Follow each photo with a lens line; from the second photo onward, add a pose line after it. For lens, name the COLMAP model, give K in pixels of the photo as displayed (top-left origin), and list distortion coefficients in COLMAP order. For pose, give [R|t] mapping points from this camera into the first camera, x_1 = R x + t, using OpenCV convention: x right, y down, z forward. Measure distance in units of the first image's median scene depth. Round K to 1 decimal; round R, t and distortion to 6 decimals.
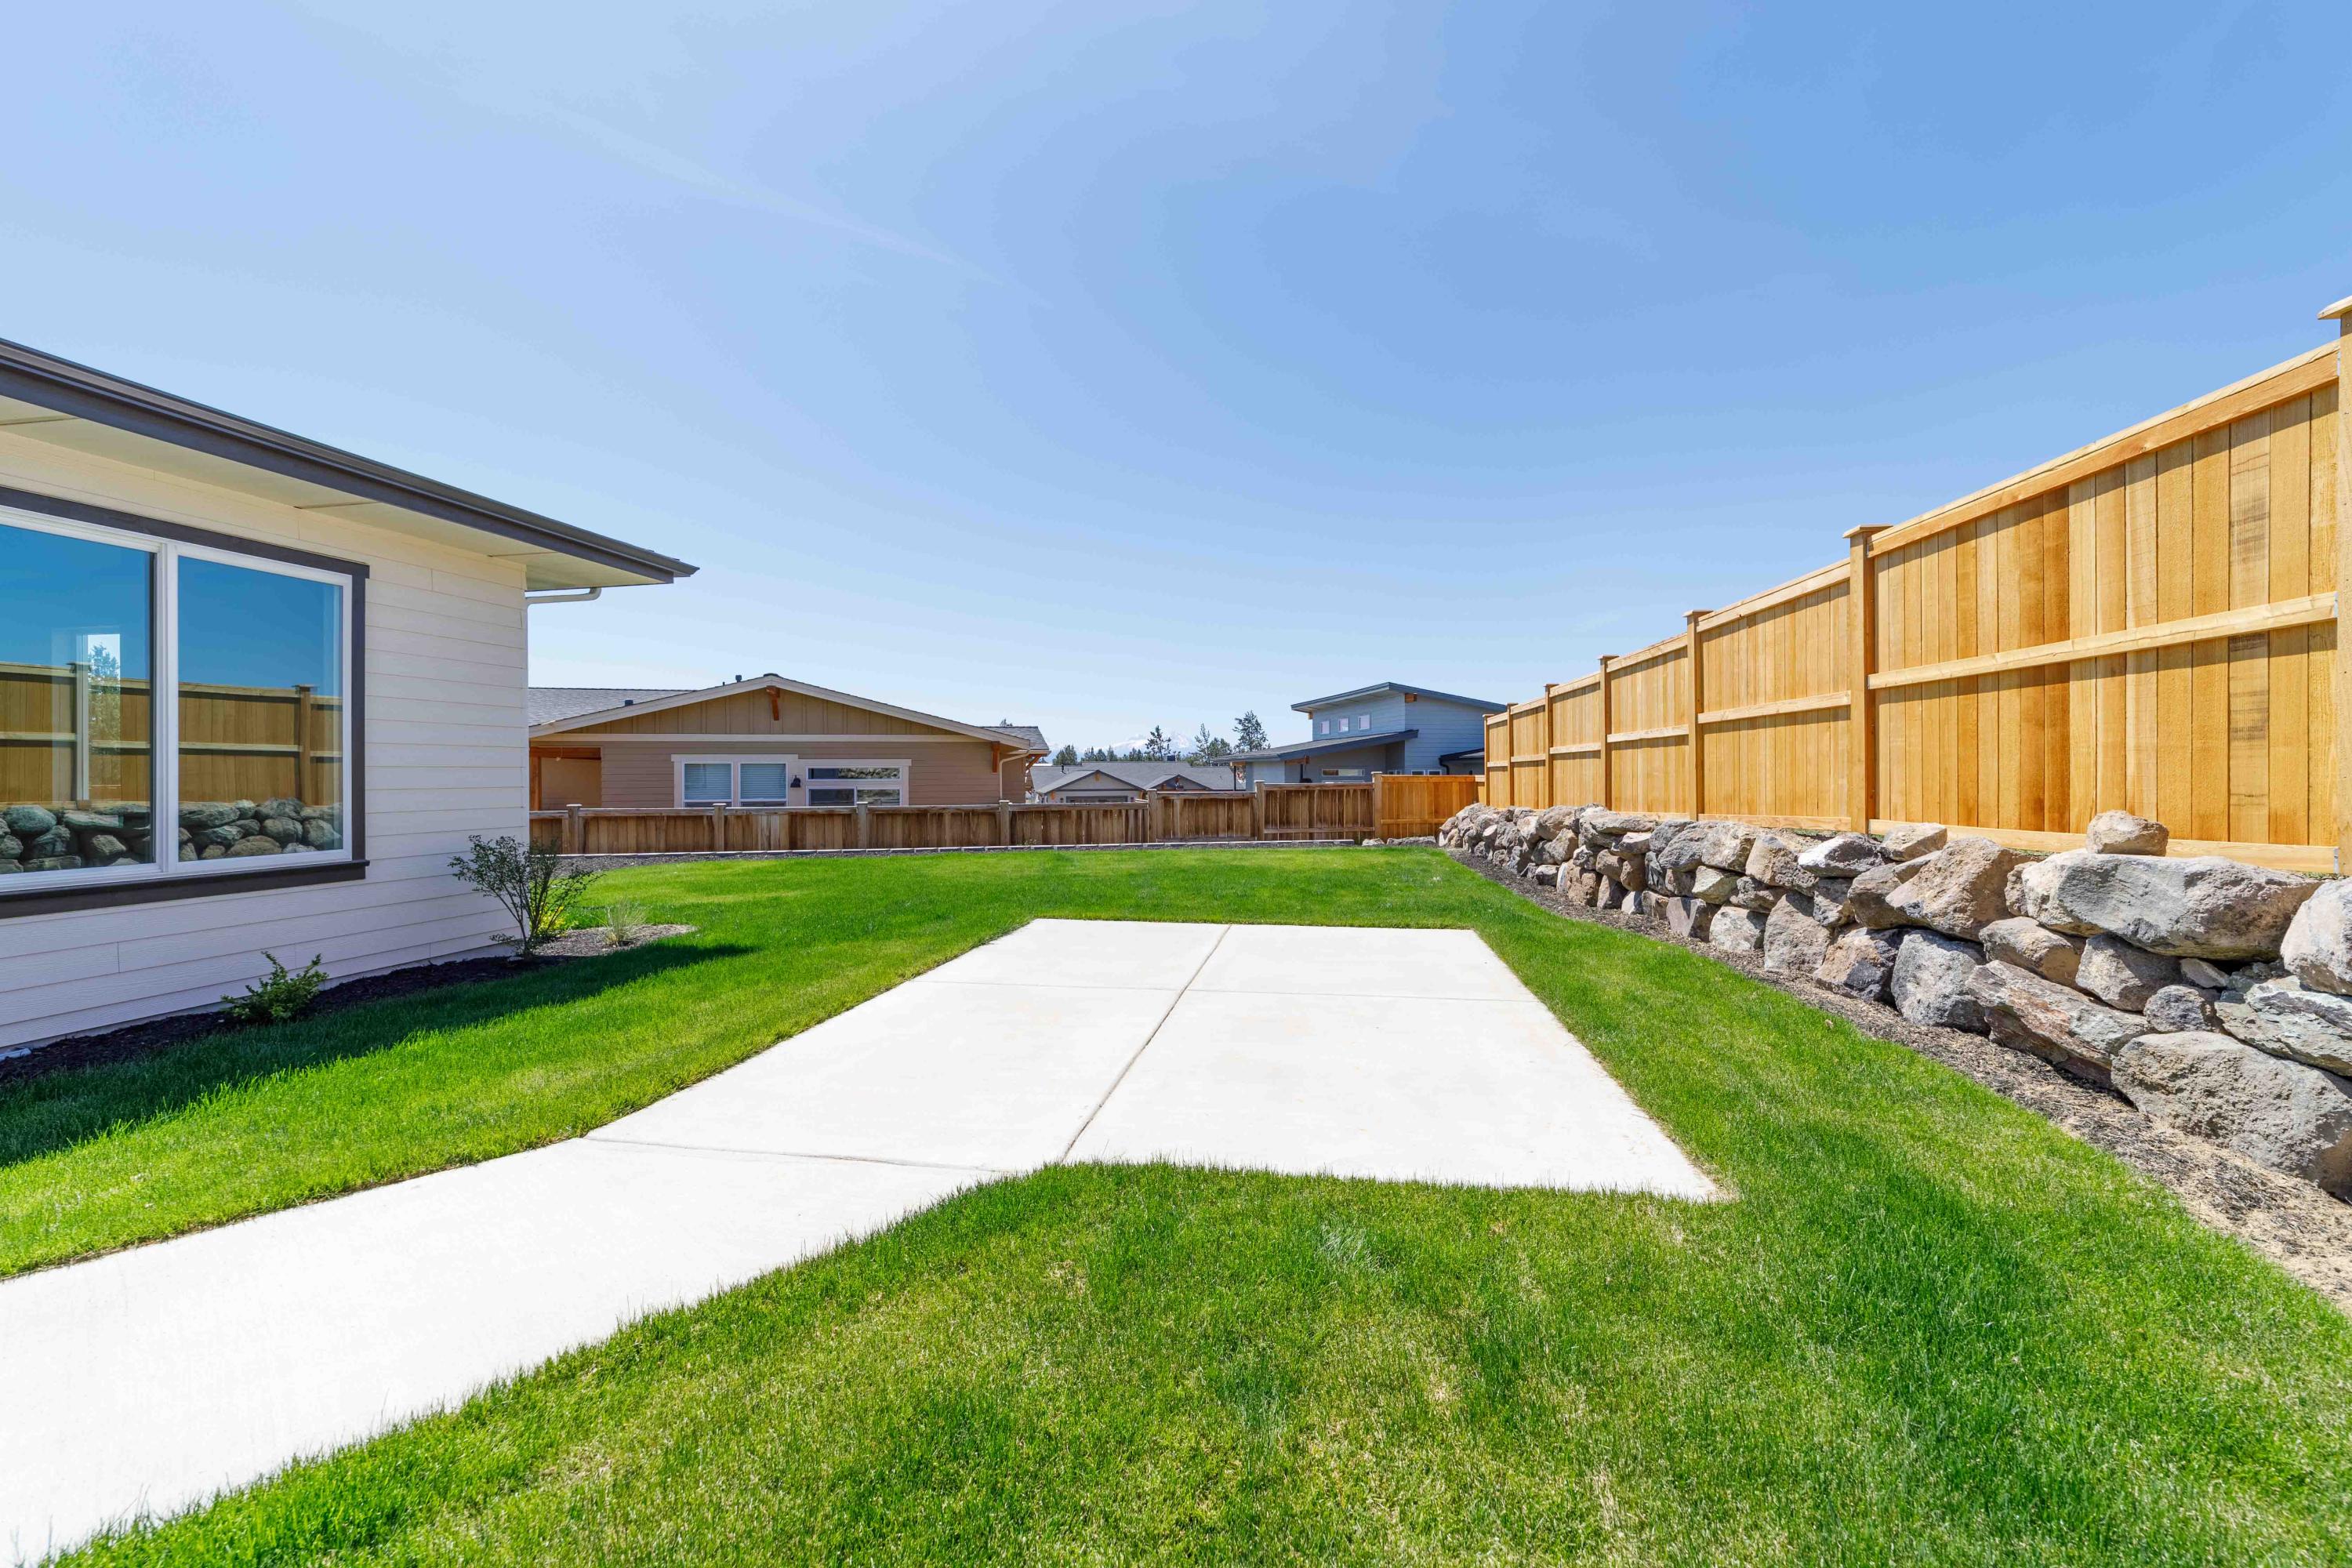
lens RADIAL K [[915.1, 0, 1173.3], [0, 915.1, 767.1], [0, 0, 1]] dist [-0.000902, 0.000001]
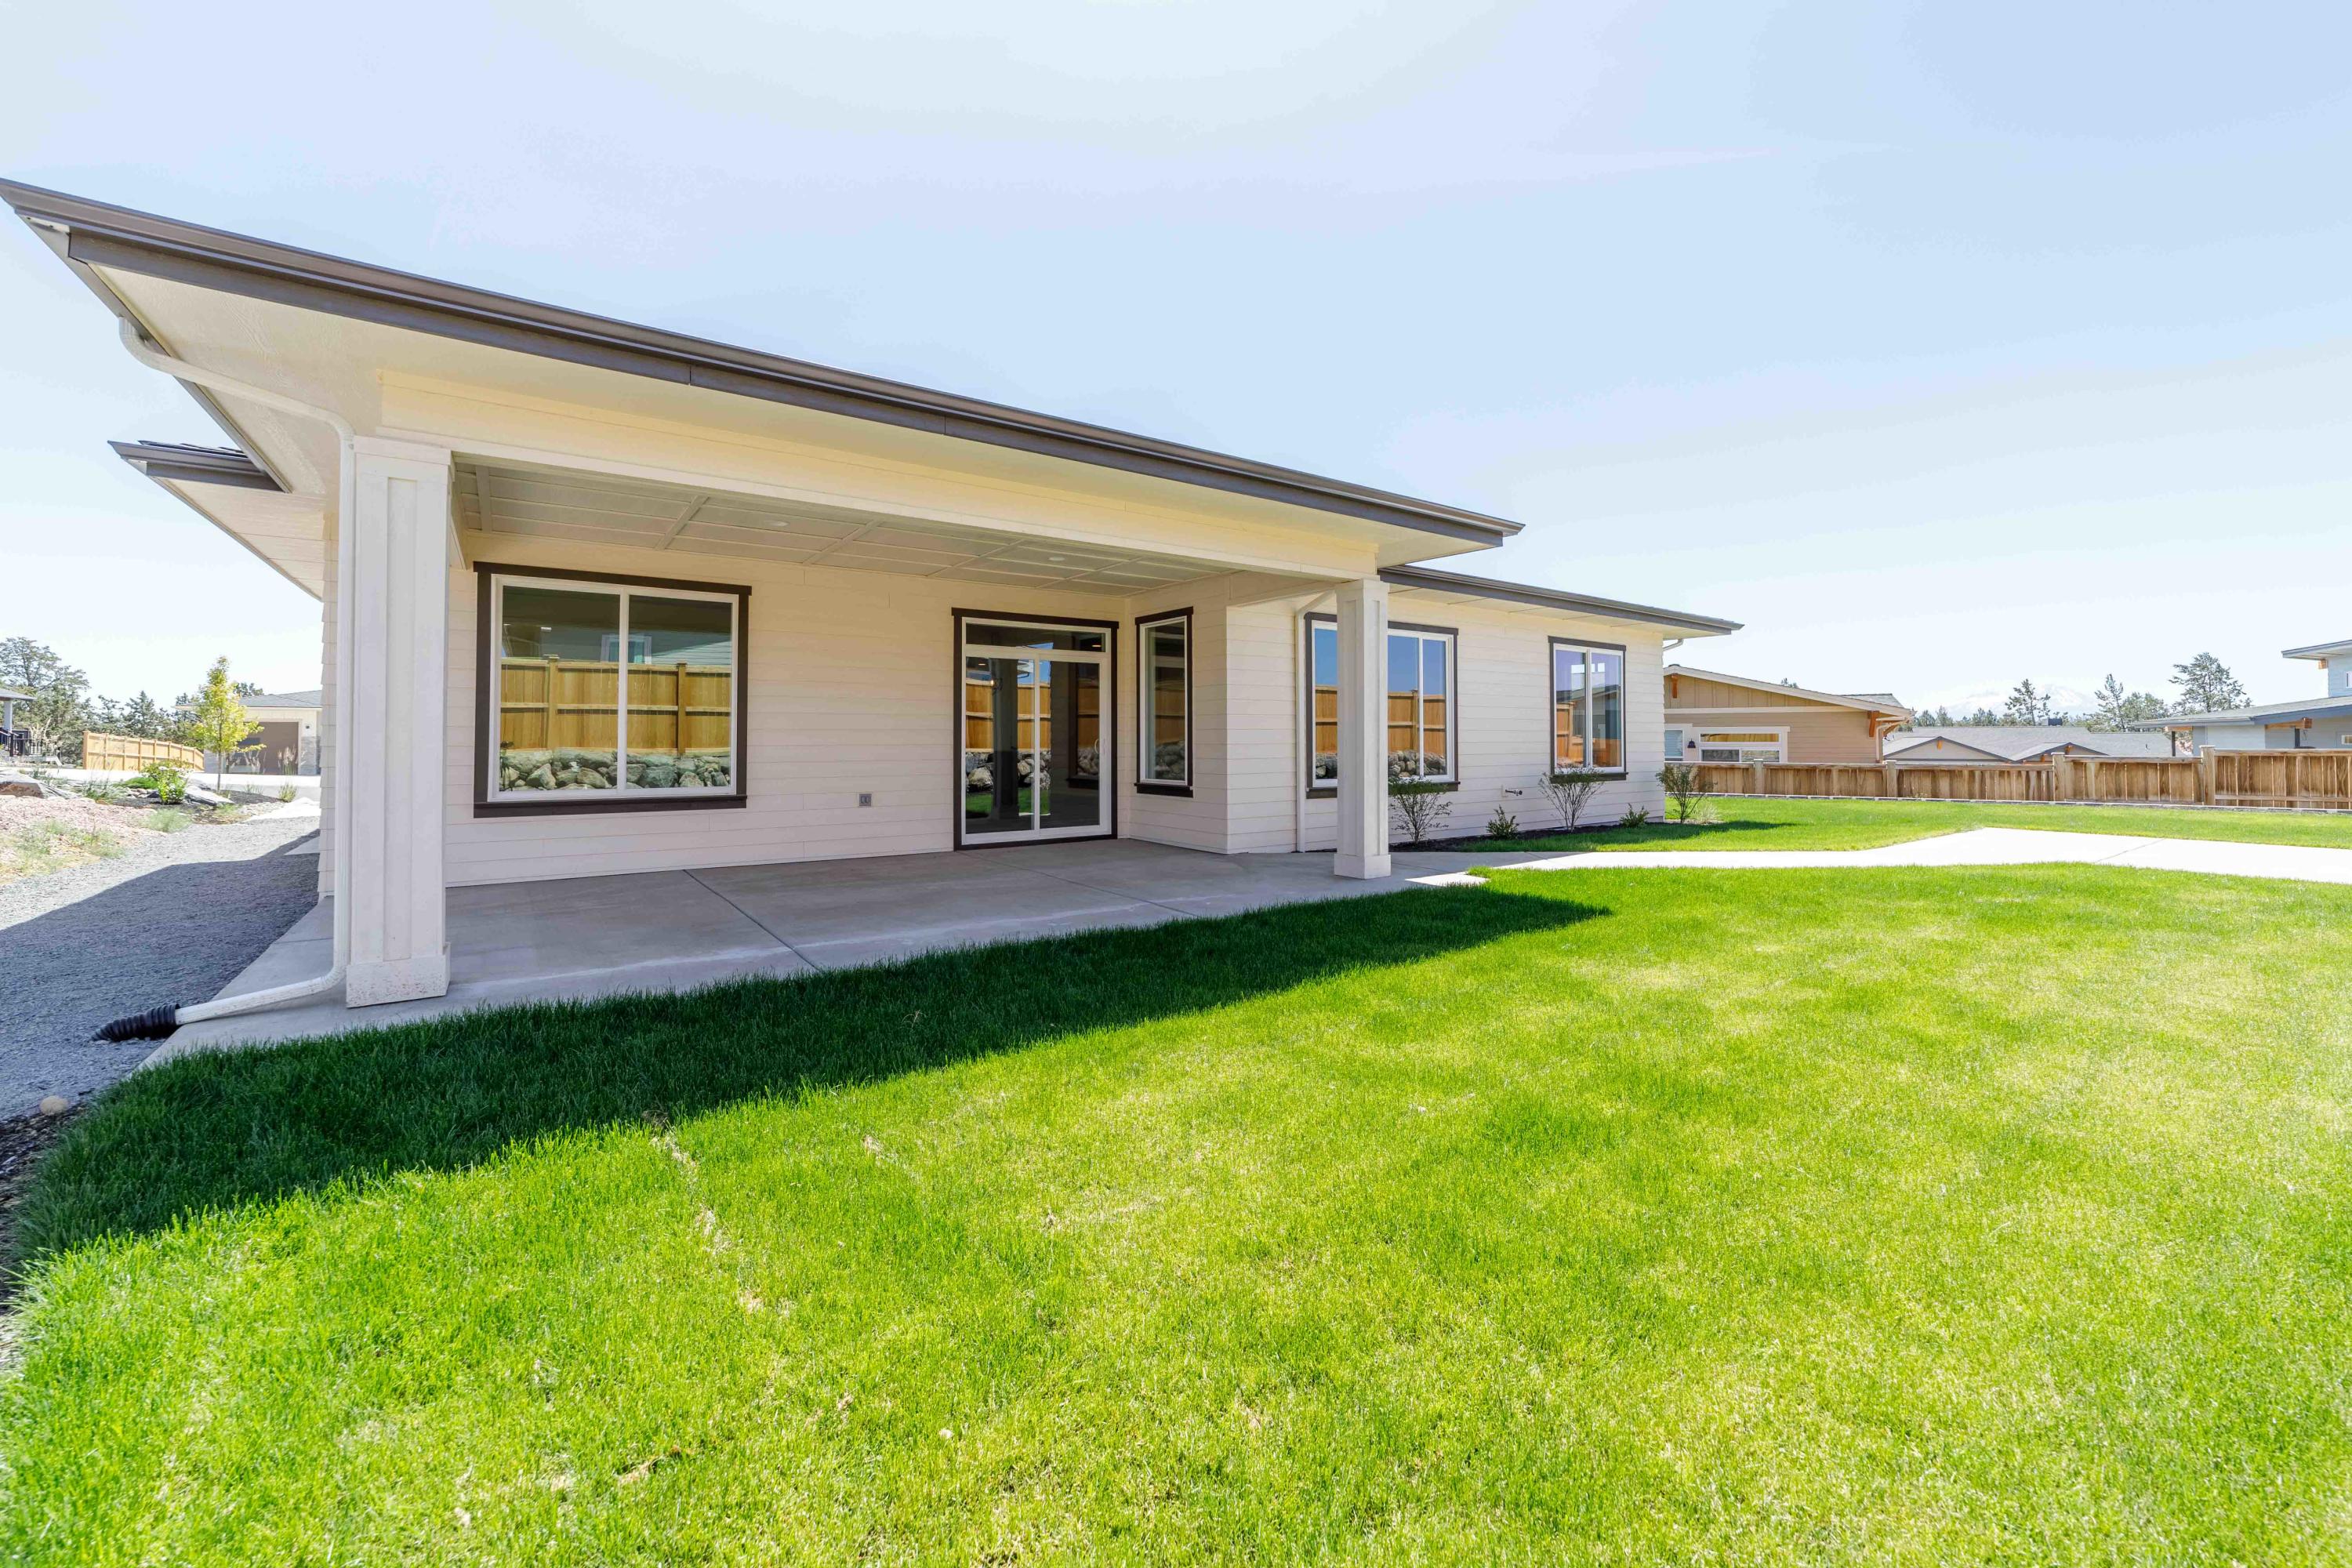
lens RADIAL K [[922.9, 0, 1182.5], [0, 922.9, 728.9], [0, 0, 1]] dist [-0.000513, 0.000181]
pose [[0.728594, -0.005064, -0.684927, -0.029888], [0.001398, 0.999982, -0.005906, 0.001182], [0.684945, 0.003345, 0.728588, -0.485019]]
